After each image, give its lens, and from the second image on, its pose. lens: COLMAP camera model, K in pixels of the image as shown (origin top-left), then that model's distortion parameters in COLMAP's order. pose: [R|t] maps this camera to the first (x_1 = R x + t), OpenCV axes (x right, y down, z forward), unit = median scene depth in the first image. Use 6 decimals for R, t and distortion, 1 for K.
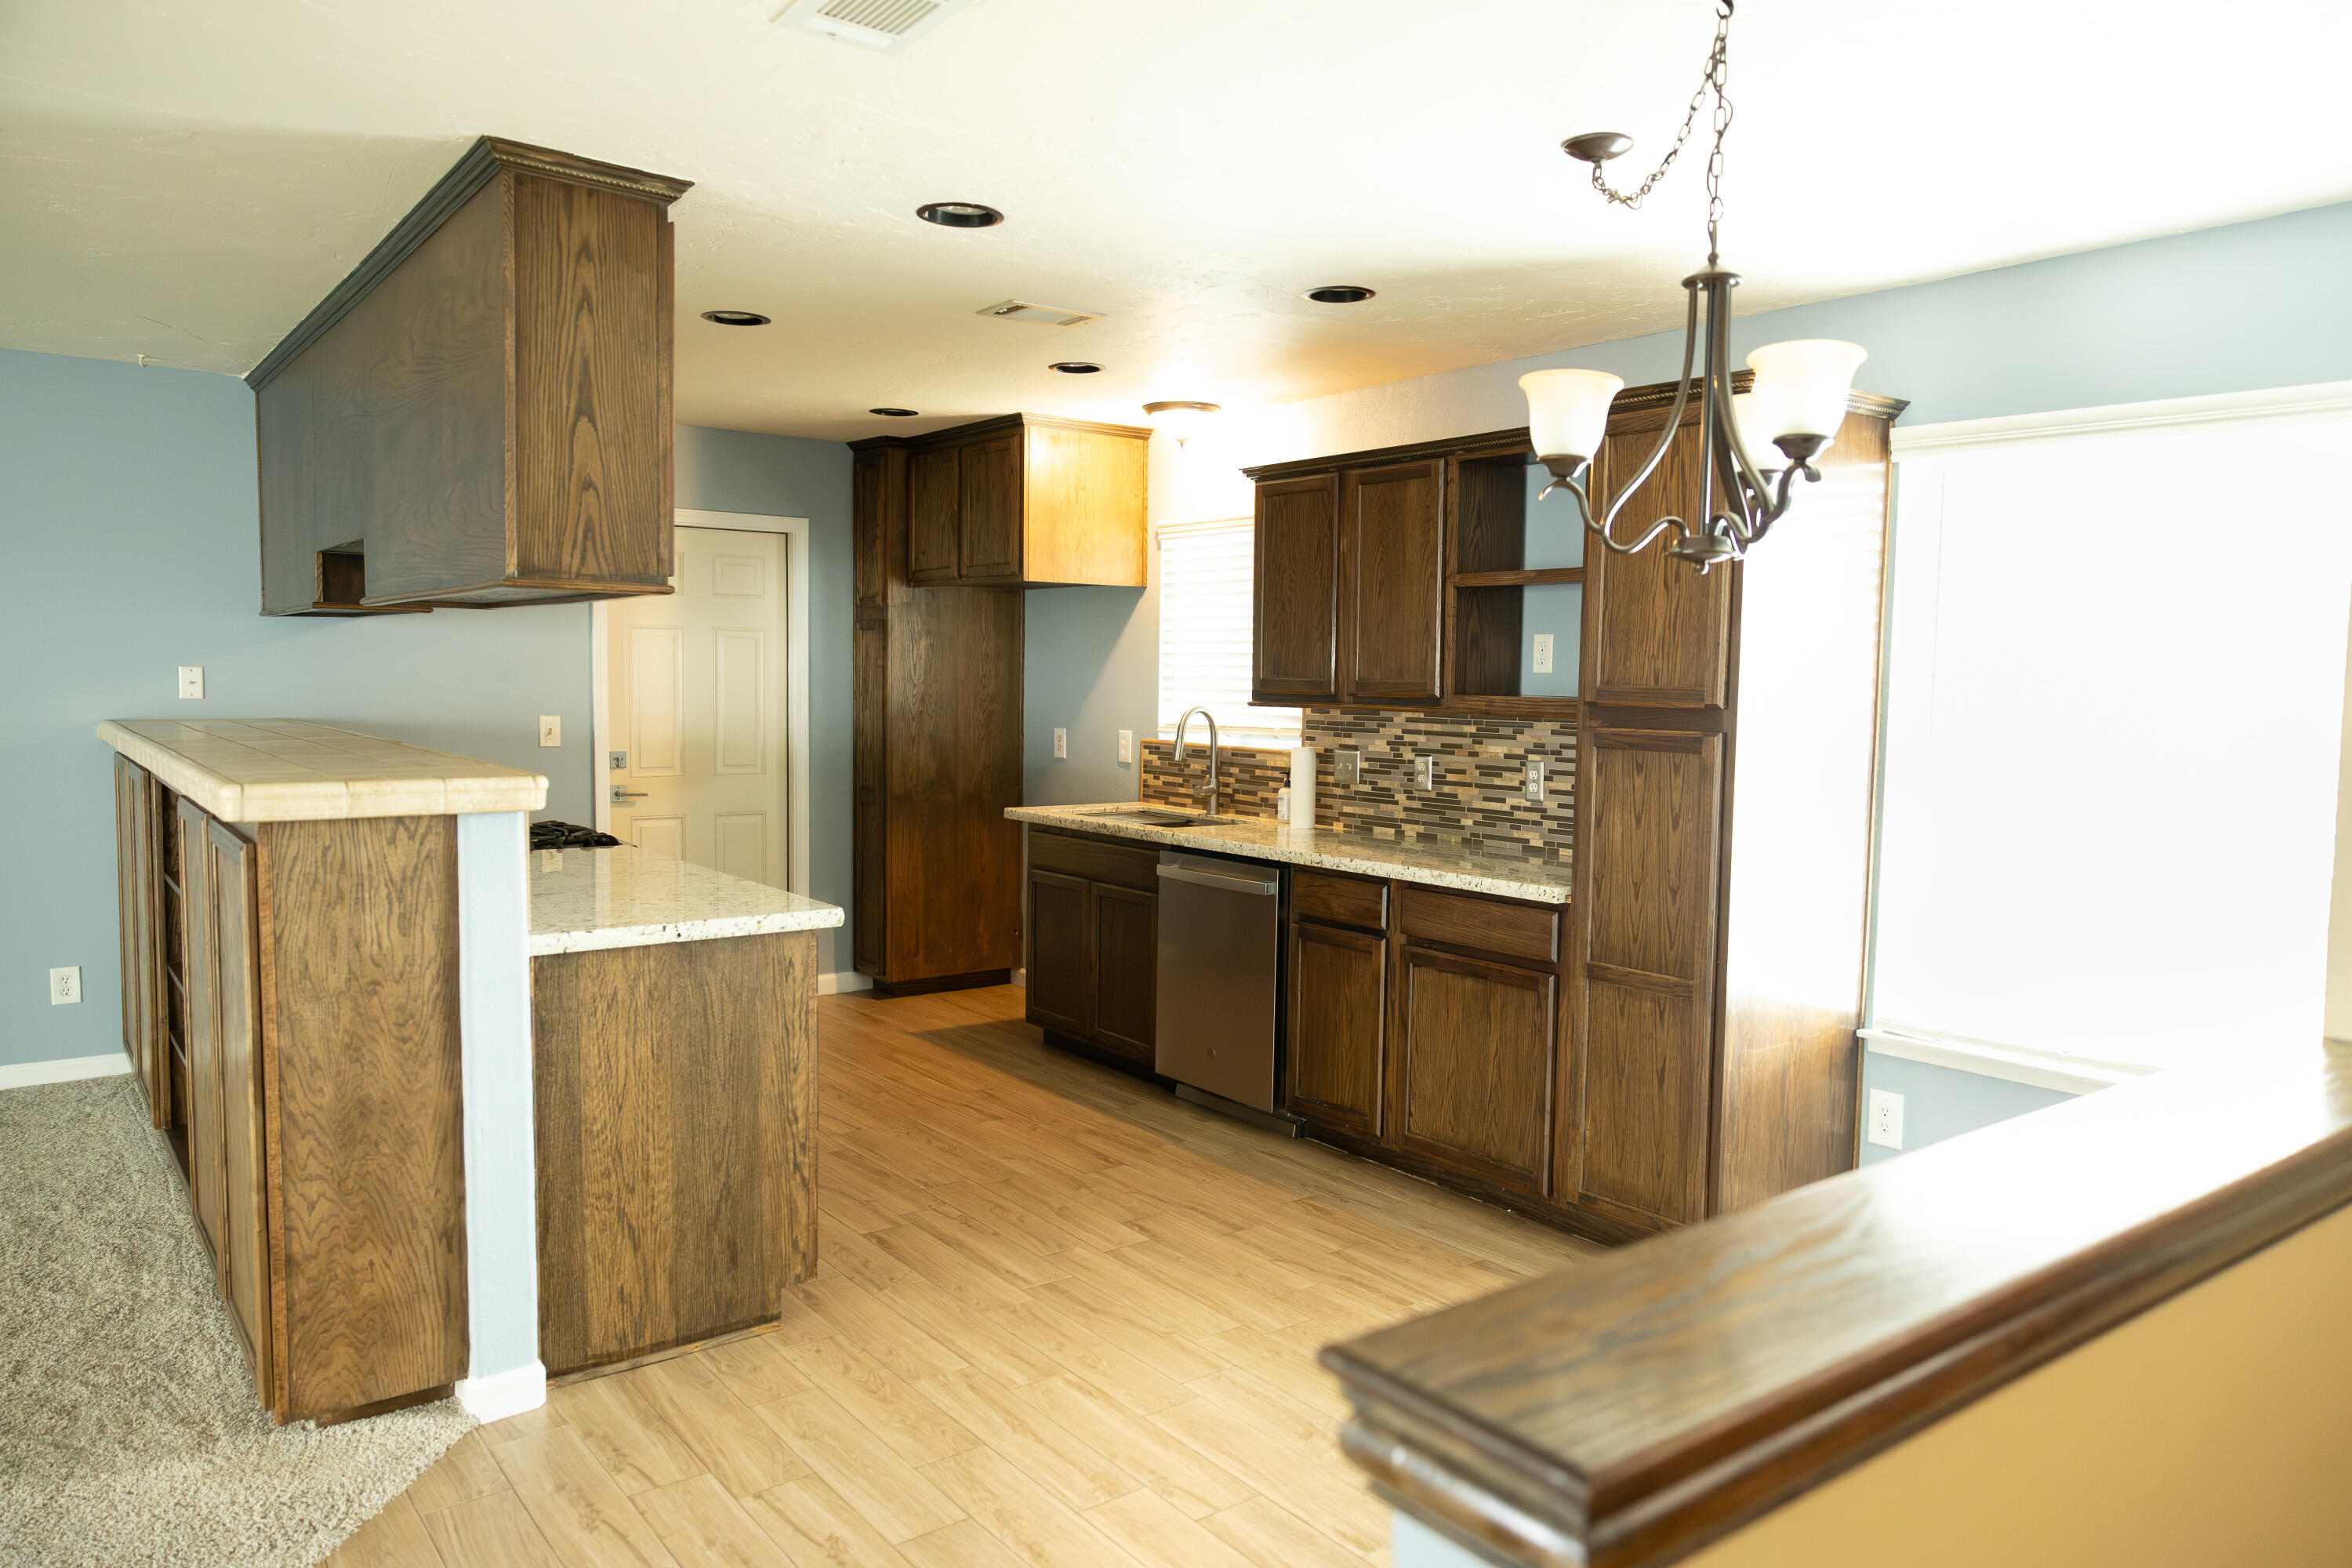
lens RADIAL K [[1643.5, 0, 1176.0], [0, 1643.5, 784.0], [0, 0, 1]] dist [0.002930, -0.000518]
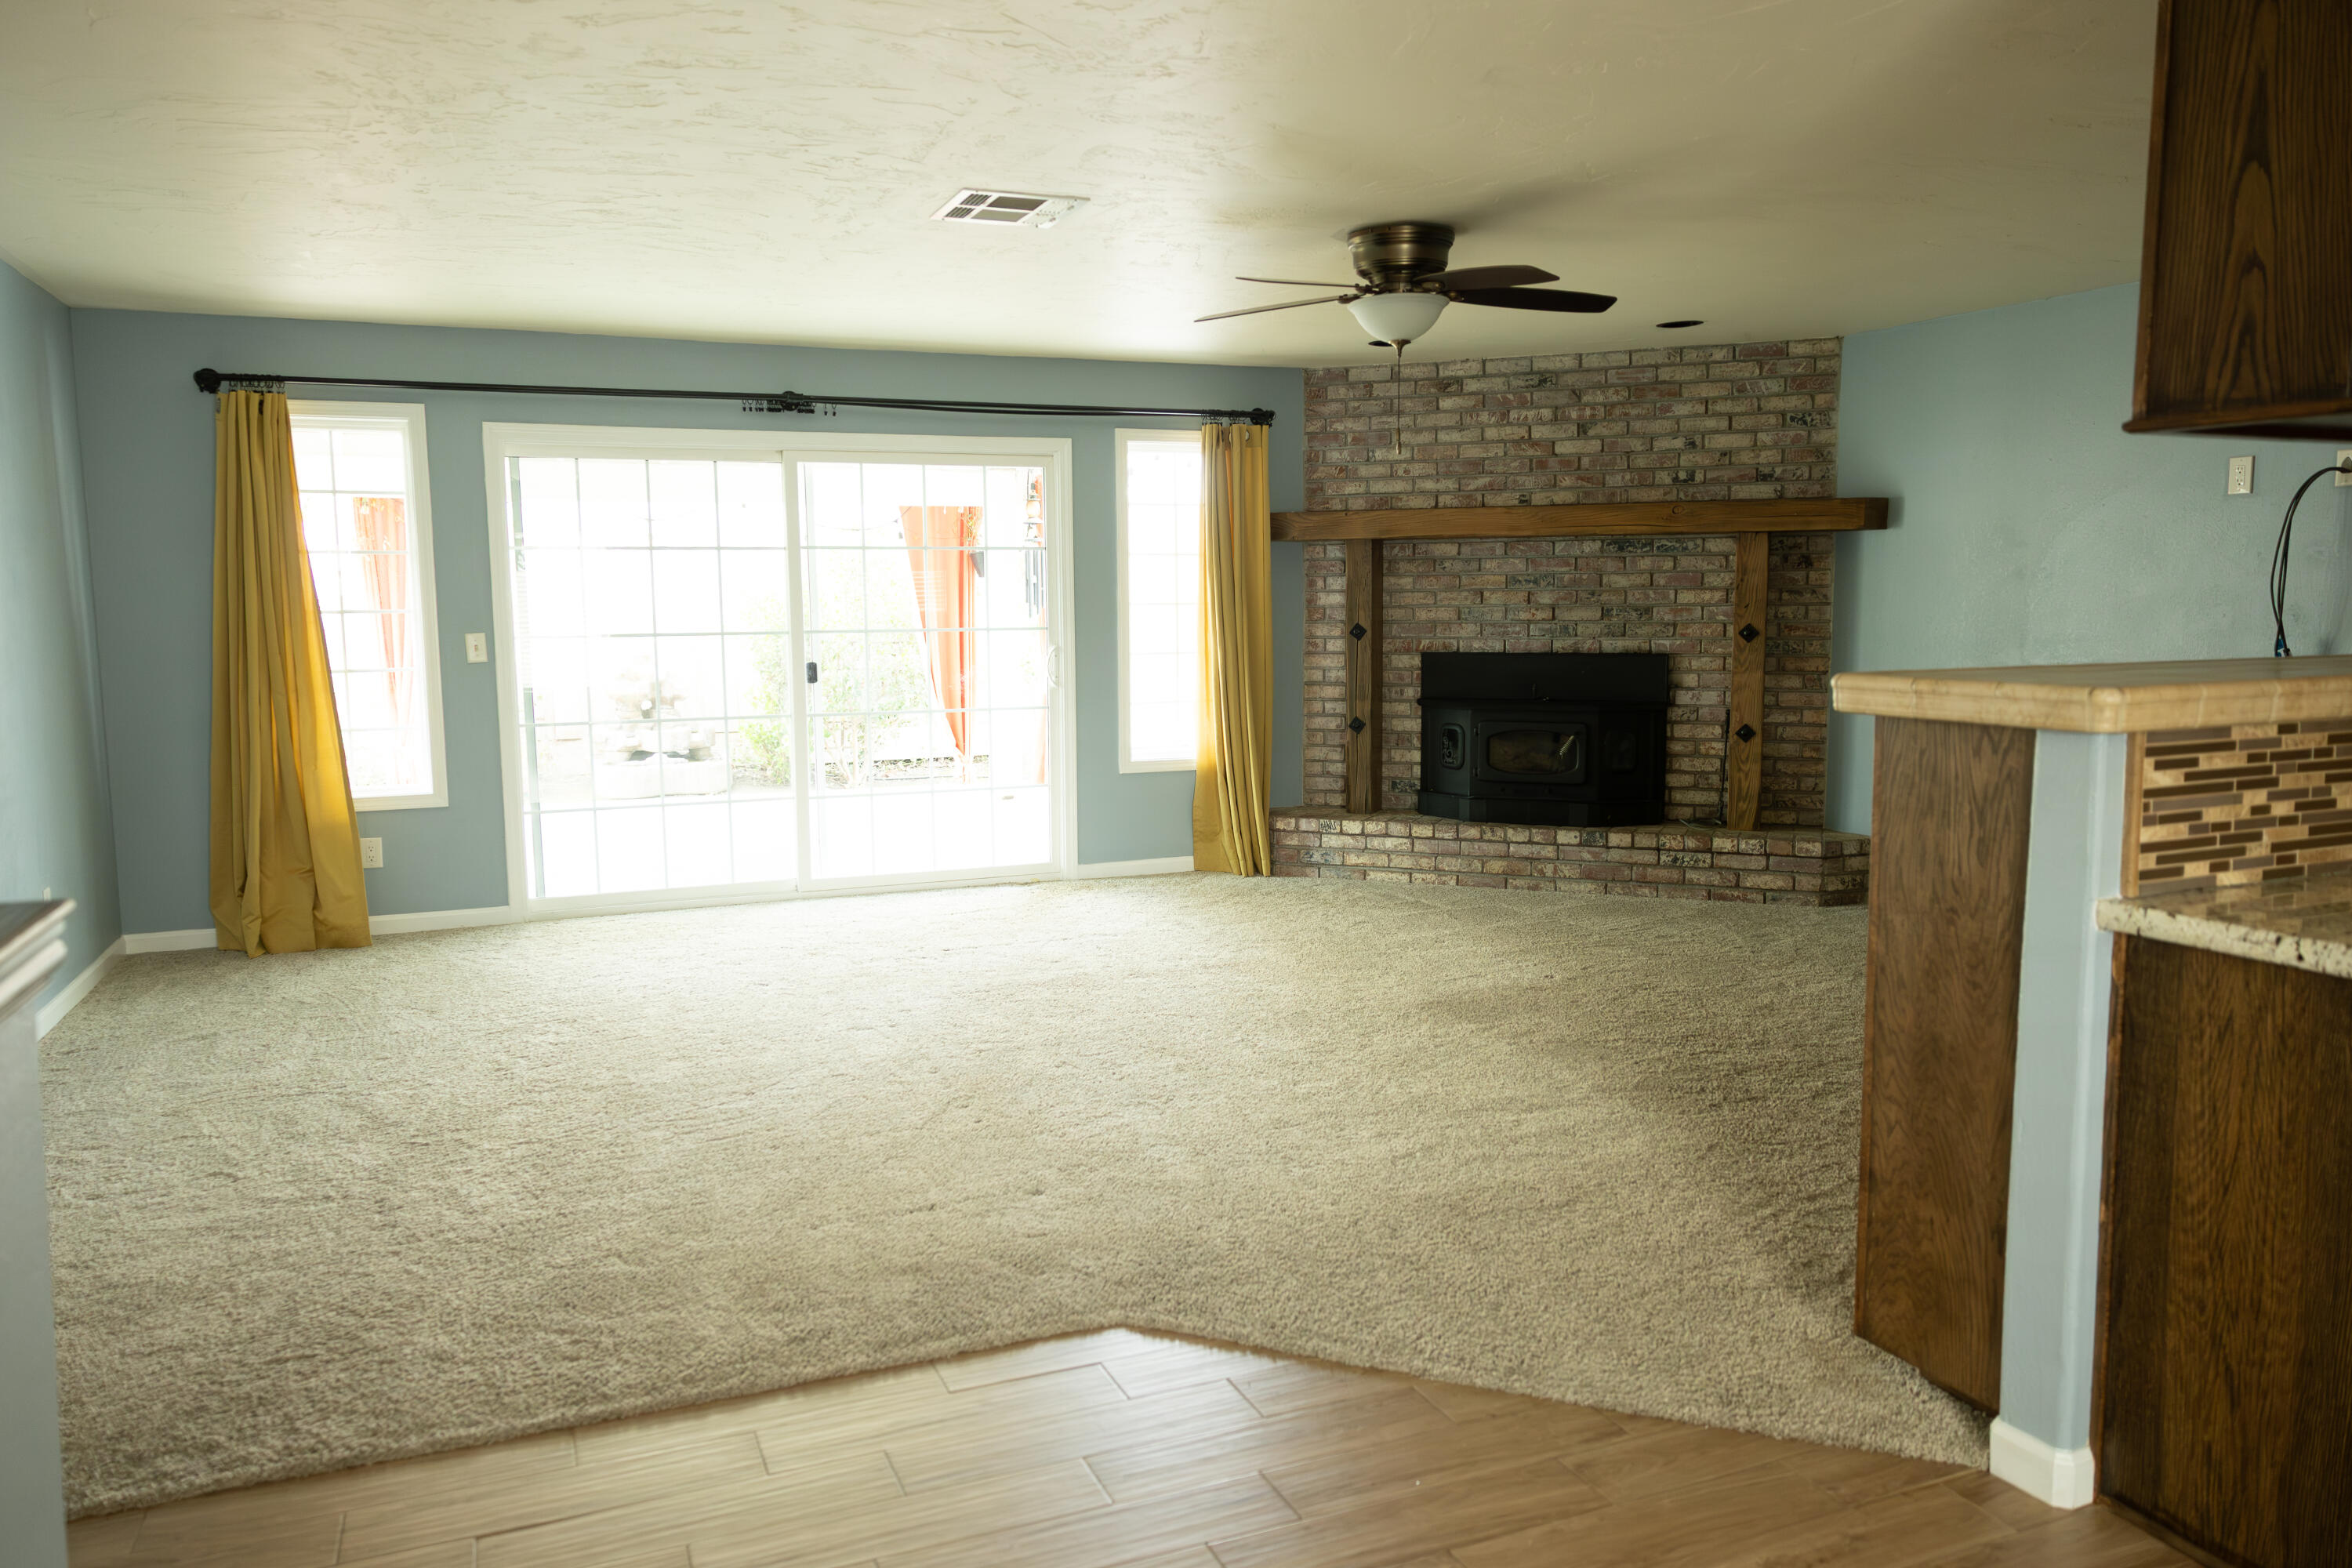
lens RADIAL K [[1643.5, 0, 1176.0], [0, 1643.5, 784.0], [0, 0, 1]] dist [0.002930, -0.000518]
pose [[-0.268171, 0.097263, -0.958449, 0.448990], [-0.066537, 0.990645, 0.119147, -0.022605], [0.961071, 0.095724, -0.259190, 0.804586]]
